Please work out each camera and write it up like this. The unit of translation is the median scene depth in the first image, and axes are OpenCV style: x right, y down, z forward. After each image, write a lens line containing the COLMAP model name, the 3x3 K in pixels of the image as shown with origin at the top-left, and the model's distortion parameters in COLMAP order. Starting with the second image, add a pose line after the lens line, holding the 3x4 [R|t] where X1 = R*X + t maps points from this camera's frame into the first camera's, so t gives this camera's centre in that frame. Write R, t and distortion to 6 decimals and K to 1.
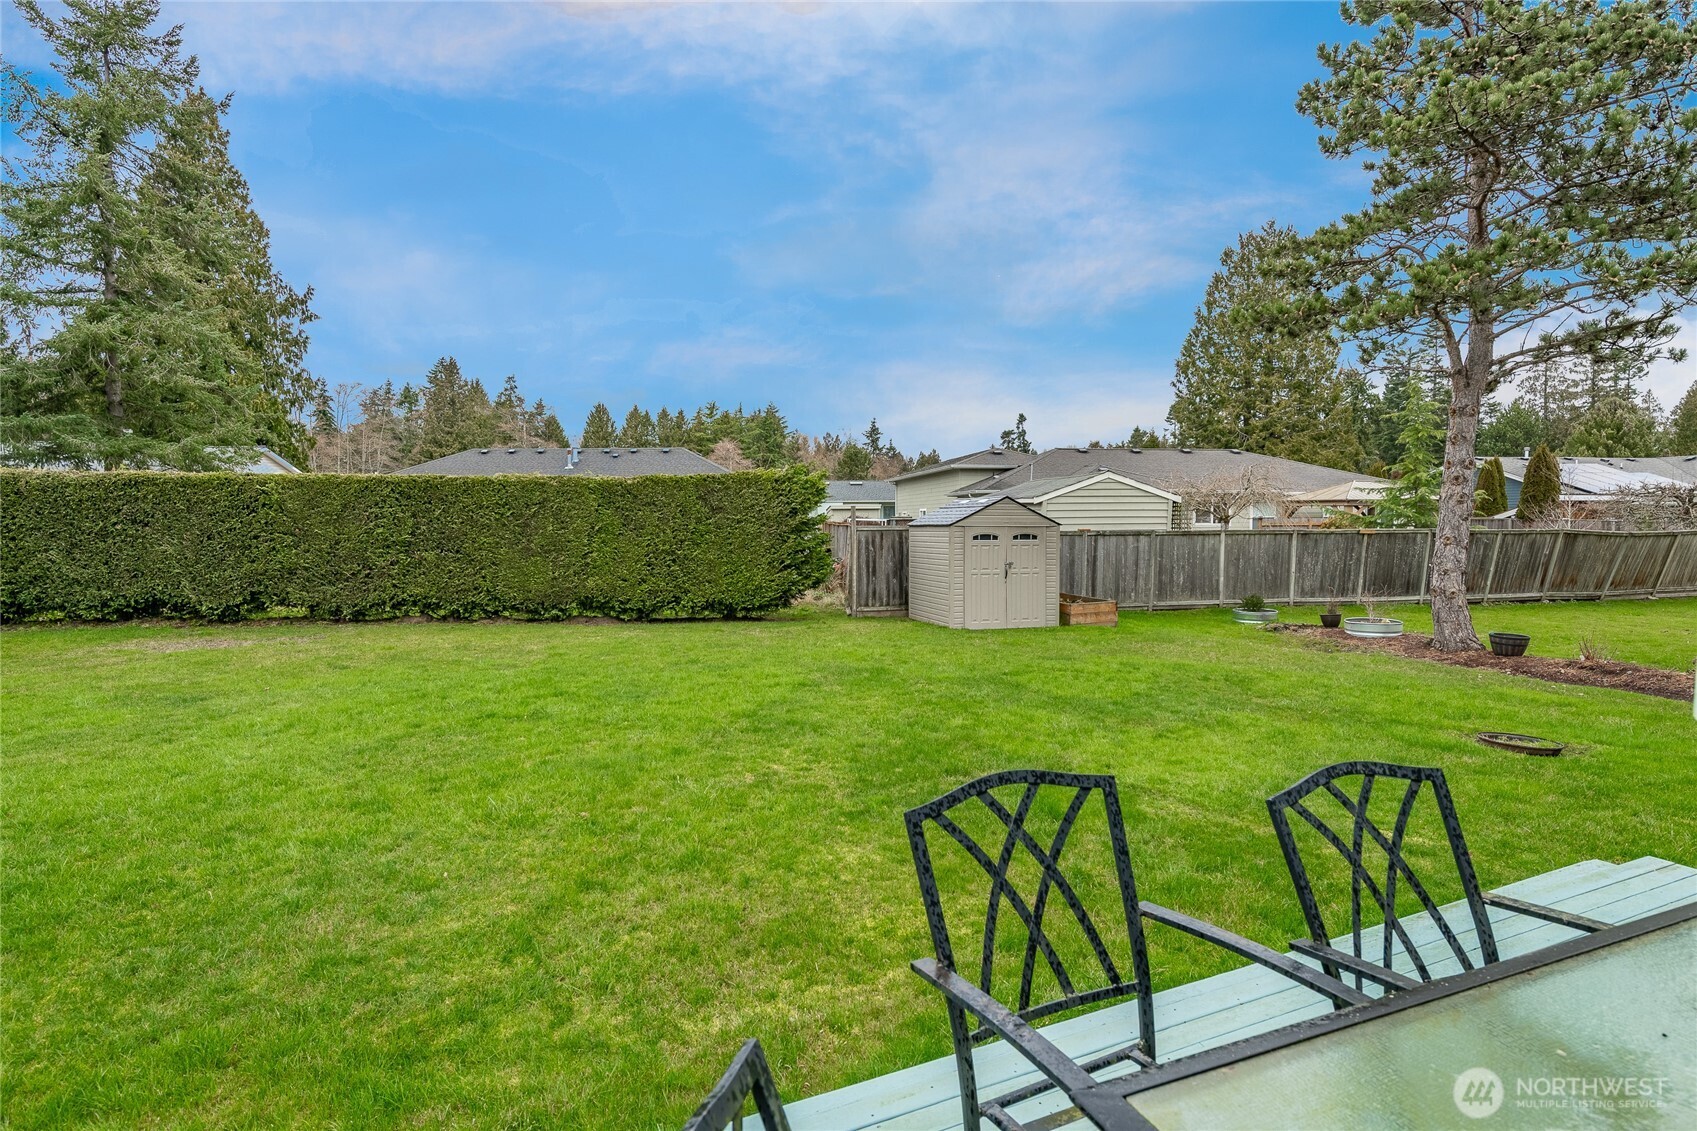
lens RADIAL K [[869.0, 0, 863.7], [0, 869.0, 561.3], [0, 0, 1]] dist [-0.002406, -0.000367]
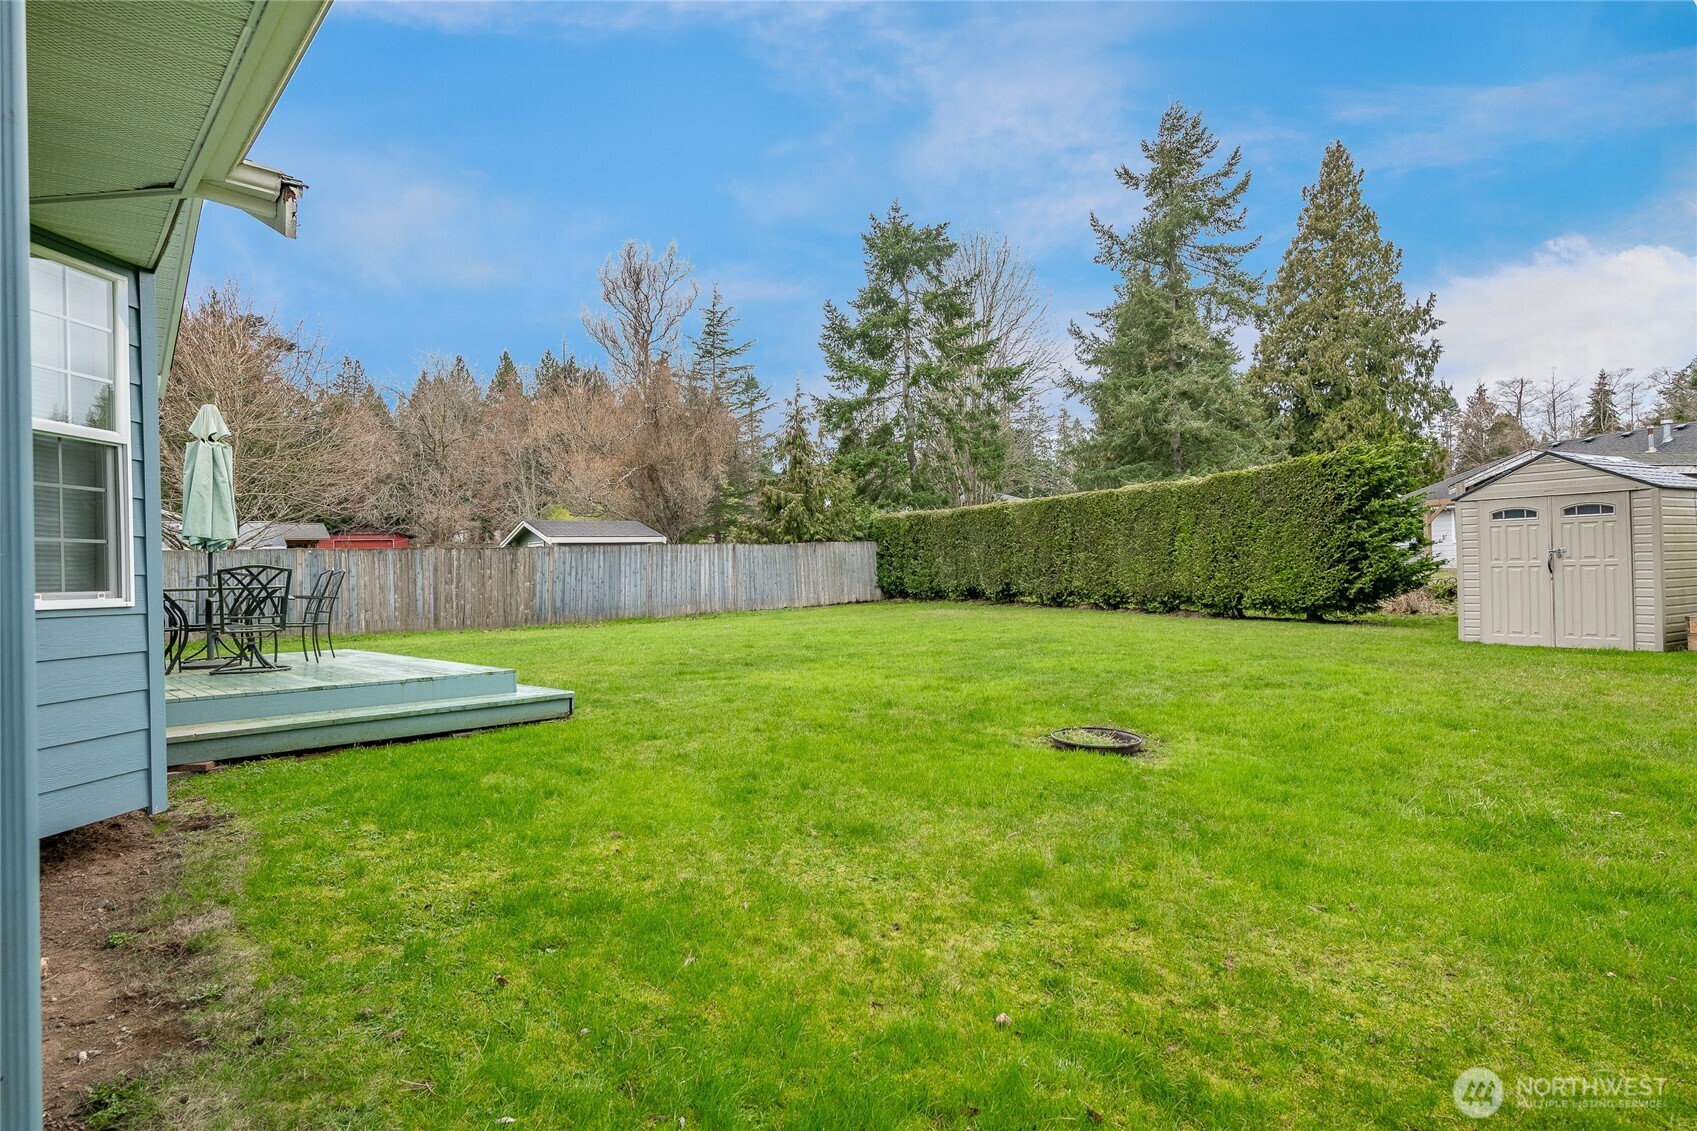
lens RADIAL K [[983.6, 0, 856.2], [0, 983.6, 561.3], [0, 0, 1]] dist [0.005869, 0.000724]
pose [[0.289018, -0.016473, -0.957182, 0.729934], [-0.011322, 0.999723, -0.020624, 0.032449], [0.957257, 0.016798, 0.288751, 0.249677]]
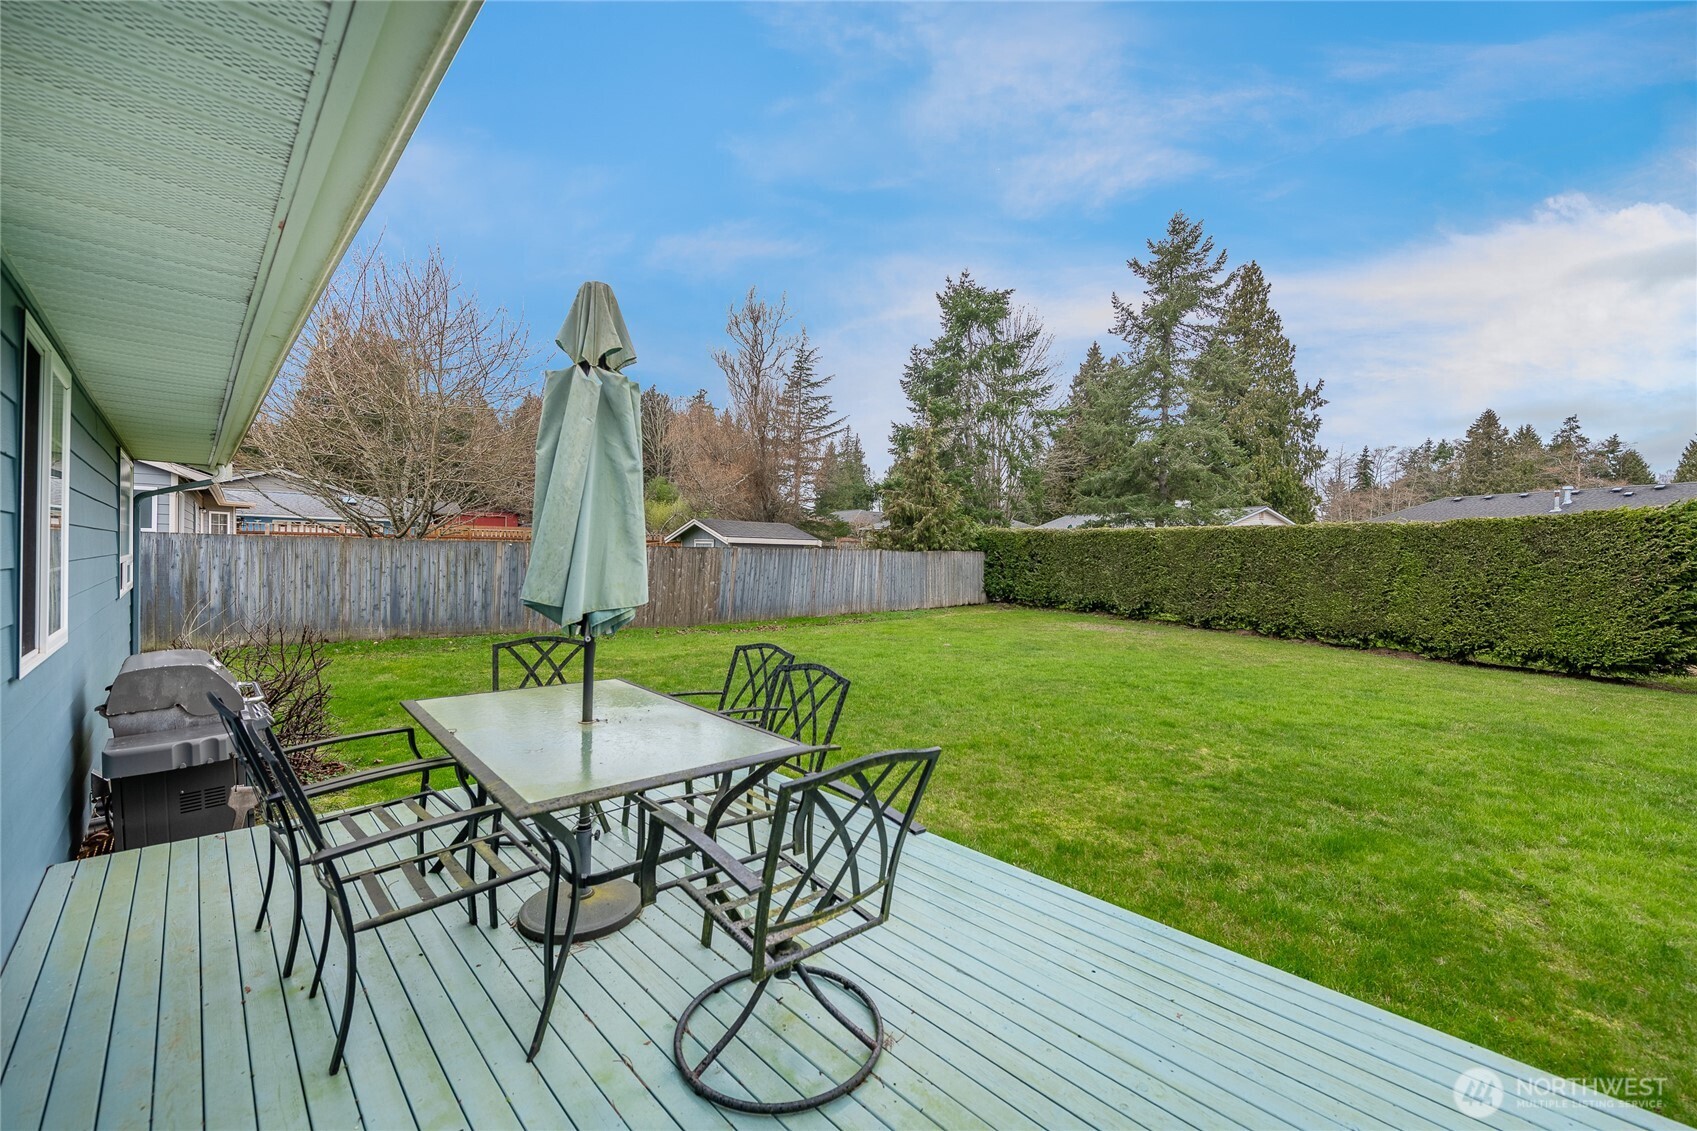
lens RADIAL K [[677.4, 0, 855.4], [0, 677.4, 561.3], [0, 0, 1]] dist [-0.001176, -0.000268]
pose [[0.343940, 0.020514, -0.938768, 0.251033], [-0.064304, 0.997929, -0.001752, -0.002298], [0.936787, 0.060969, 0.344546, 0.059559]]
